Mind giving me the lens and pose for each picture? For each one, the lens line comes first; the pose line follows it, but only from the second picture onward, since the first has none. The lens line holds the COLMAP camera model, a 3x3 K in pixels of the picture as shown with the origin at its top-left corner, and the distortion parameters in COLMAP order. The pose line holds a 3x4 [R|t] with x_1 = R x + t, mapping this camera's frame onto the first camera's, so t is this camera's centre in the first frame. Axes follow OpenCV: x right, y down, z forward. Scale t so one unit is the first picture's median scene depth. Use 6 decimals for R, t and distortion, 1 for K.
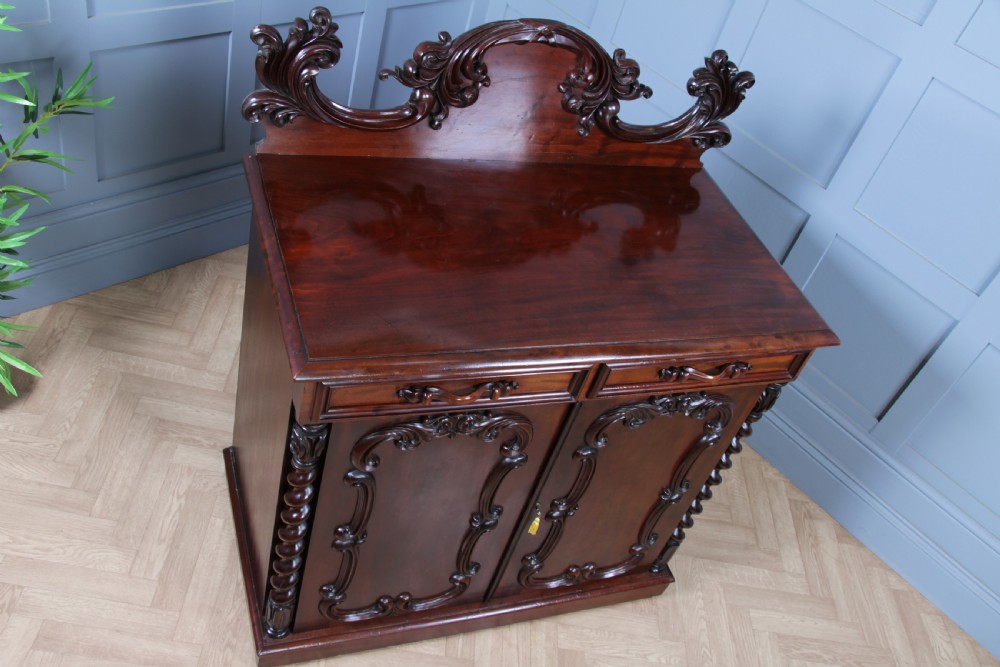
lens RADIAL K [[907.7, 0, 500.0], [0, 907.7, 333.5], [0, 0, 1]] dist [-0.092353, 0.004184]
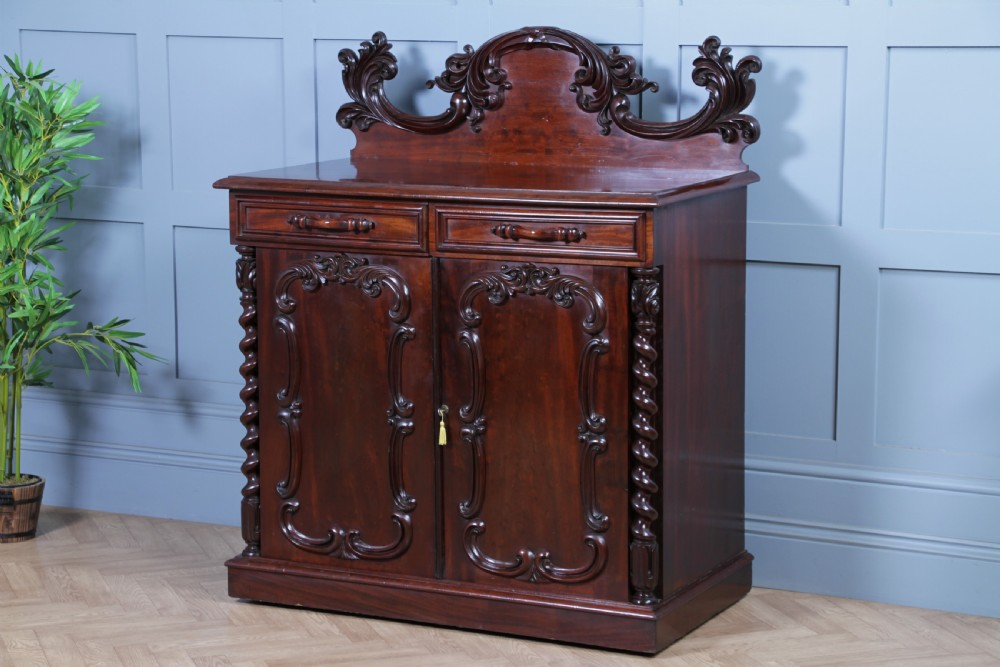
lens RADIAL K [[2375.4, 0, 500.0], [0, 2375.4, 333.5], [0, 0, 1]] dist [0.426340, 0.347279]
pose [[0.675941, -0.143887, -0.722773, 2.067055], [-0.343544, 0.806149, -0.481769, 1.411003], [0.651983, 0.573952, 0.495477, -0.363200]]
